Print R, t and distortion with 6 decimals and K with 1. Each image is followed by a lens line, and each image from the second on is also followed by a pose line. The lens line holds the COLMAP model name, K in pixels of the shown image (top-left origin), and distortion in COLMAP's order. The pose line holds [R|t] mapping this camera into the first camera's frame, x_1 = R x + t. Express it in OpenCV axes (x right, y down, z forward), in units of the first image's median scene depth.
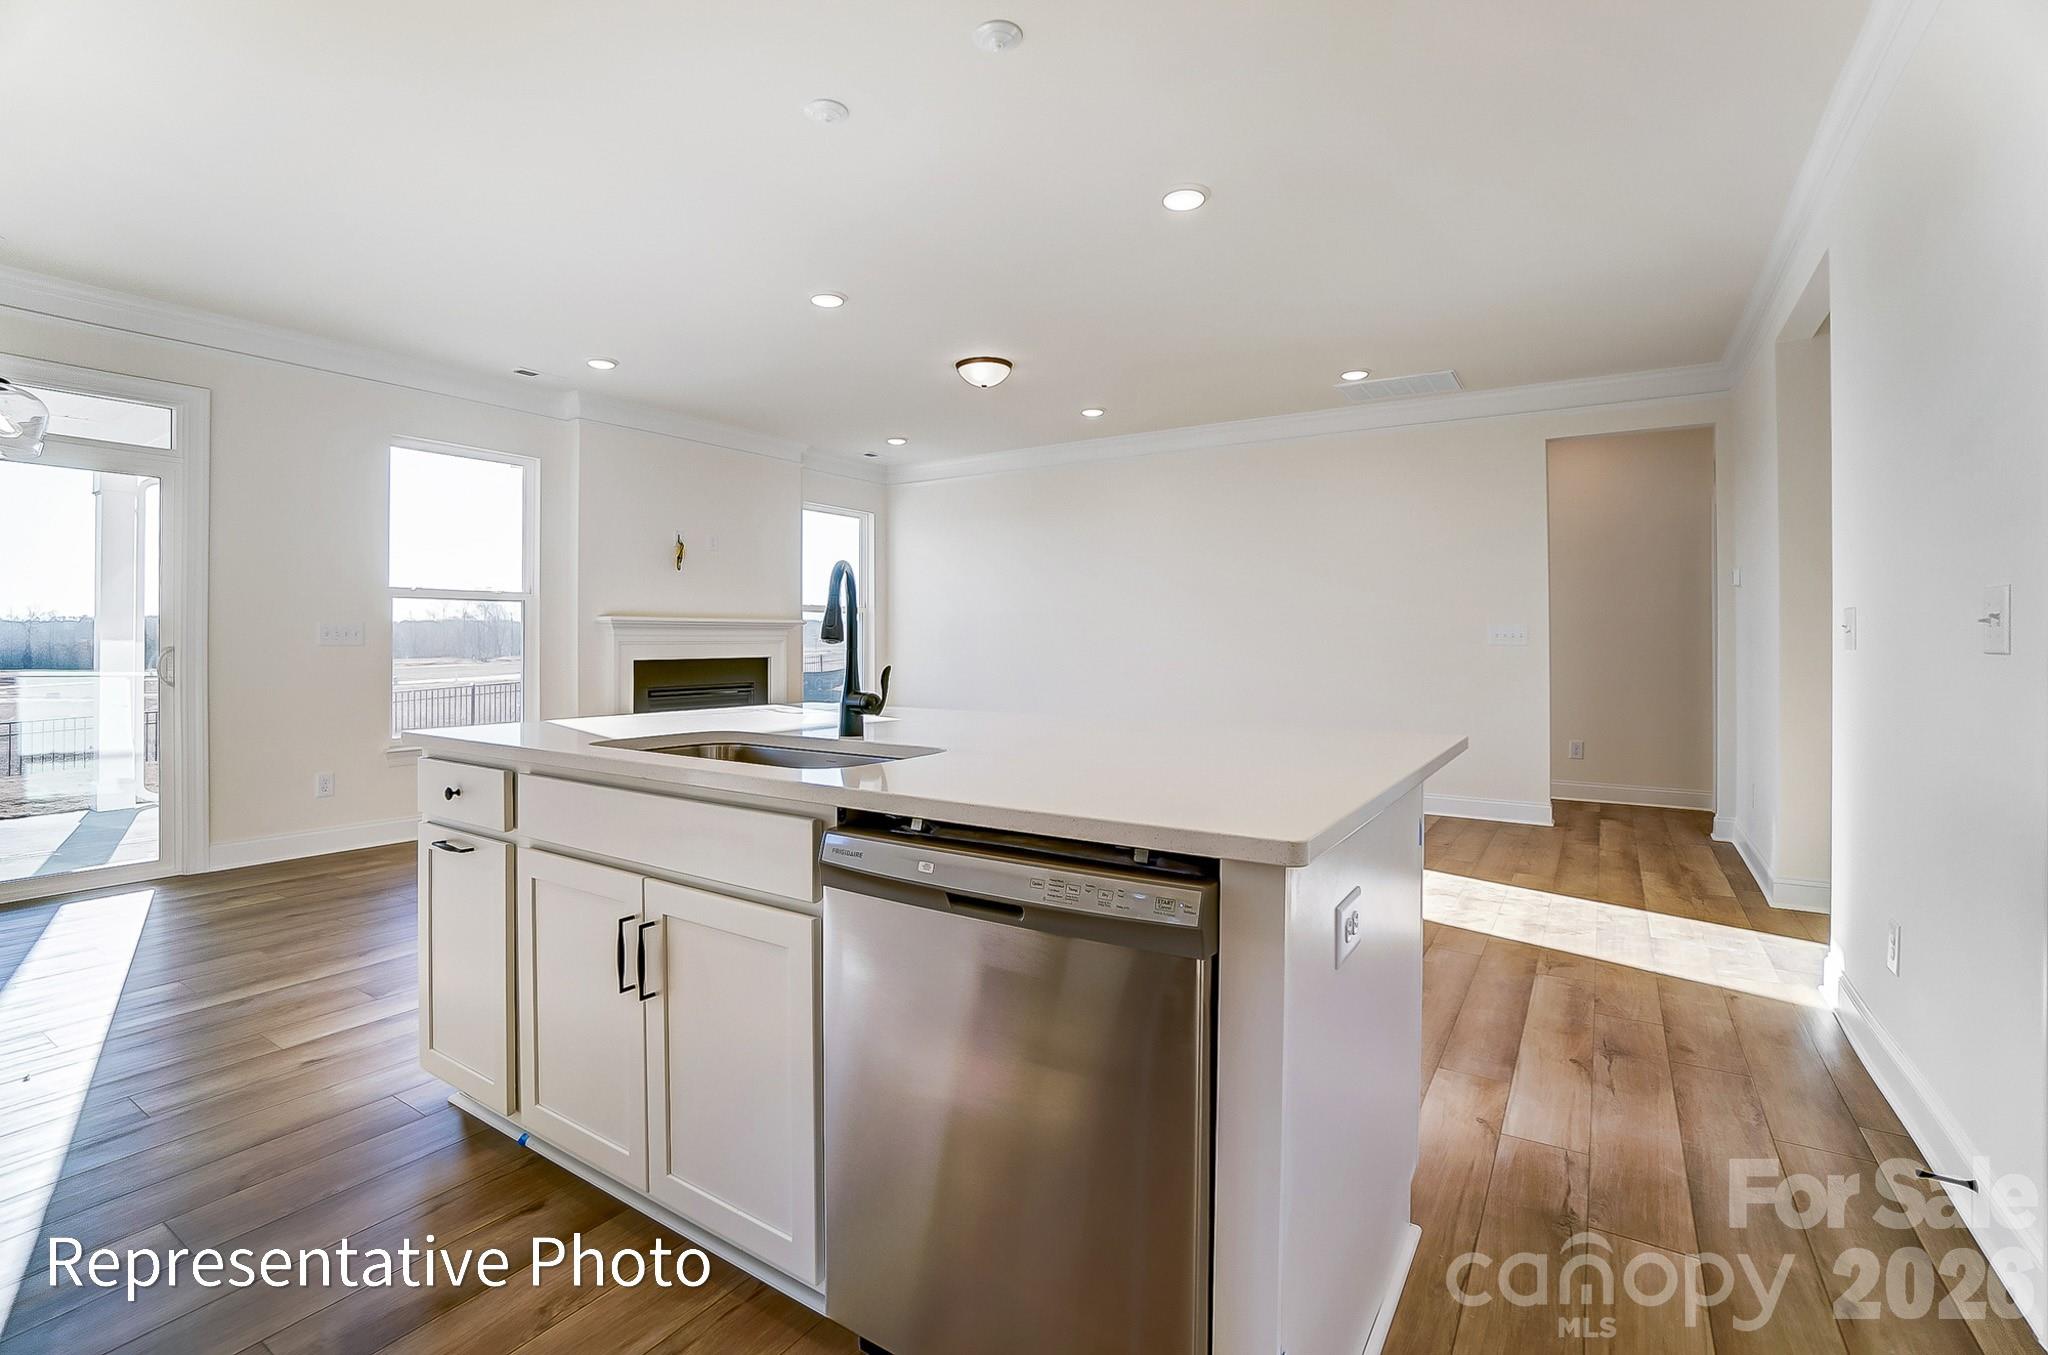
lens RADIAL K [[943.3, 0, 1025.3], [0, 943.3, 634.6], [0, 0, 1]] dist [-0.019190, -0.000085]
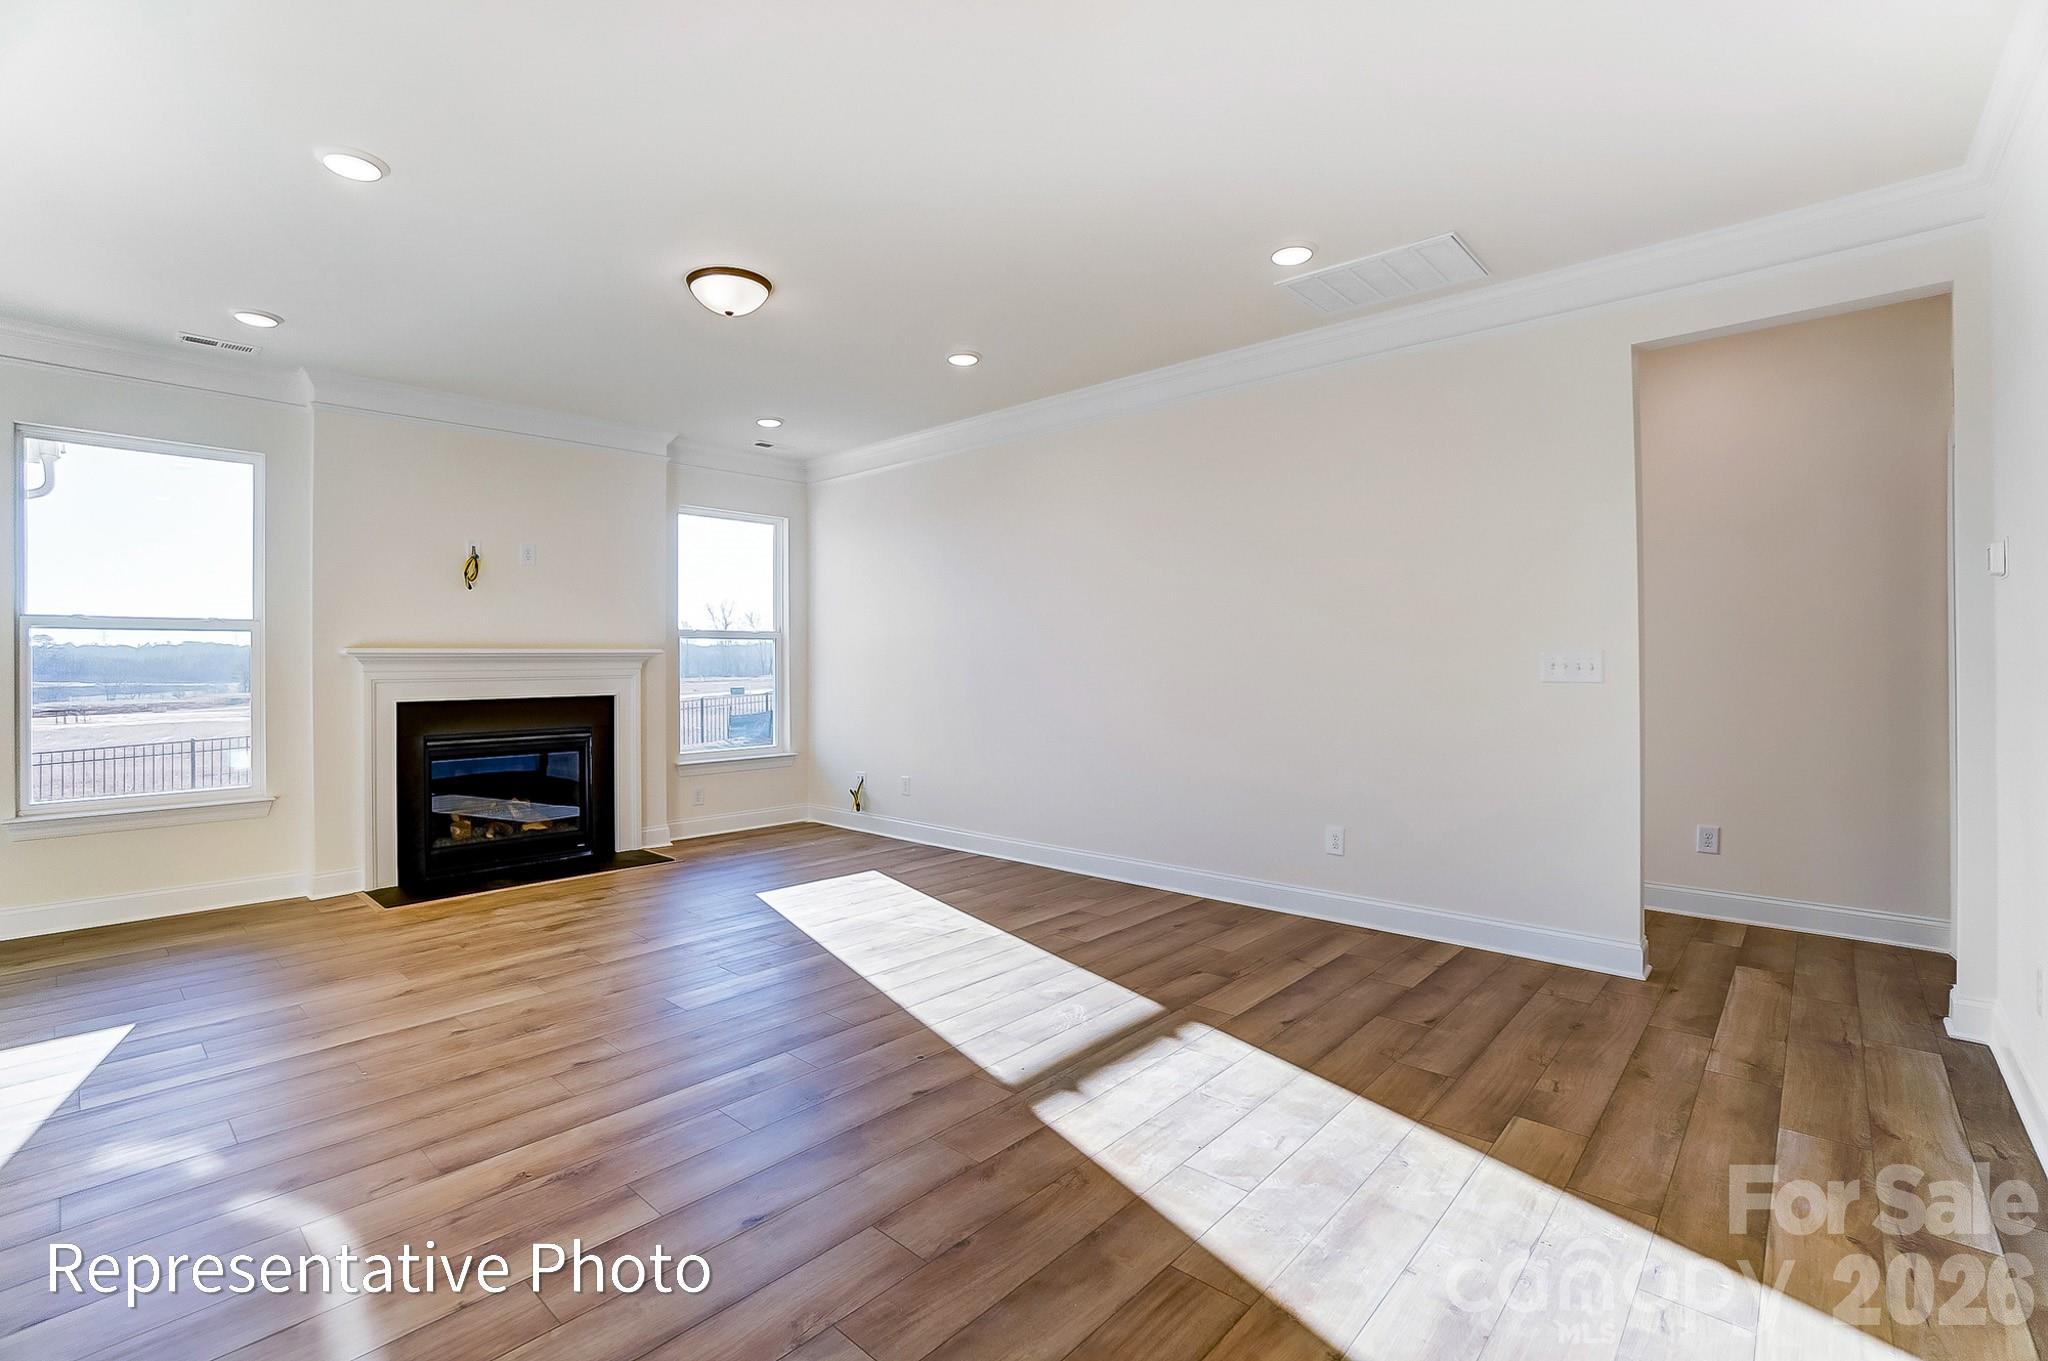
lens RADIAL K [[931.9, 0, 1016.8], [0, 931.9, 662.2], [0, 0, 1]] dist [-0.001864, 0.000291]
pose [[0.987272, -0.006061, -0.158928, 0.234622], [0.007393, 0.999942, 0.007792, -0.009124], [0.158871, -0.008868, 0.987259, 0.308244]]
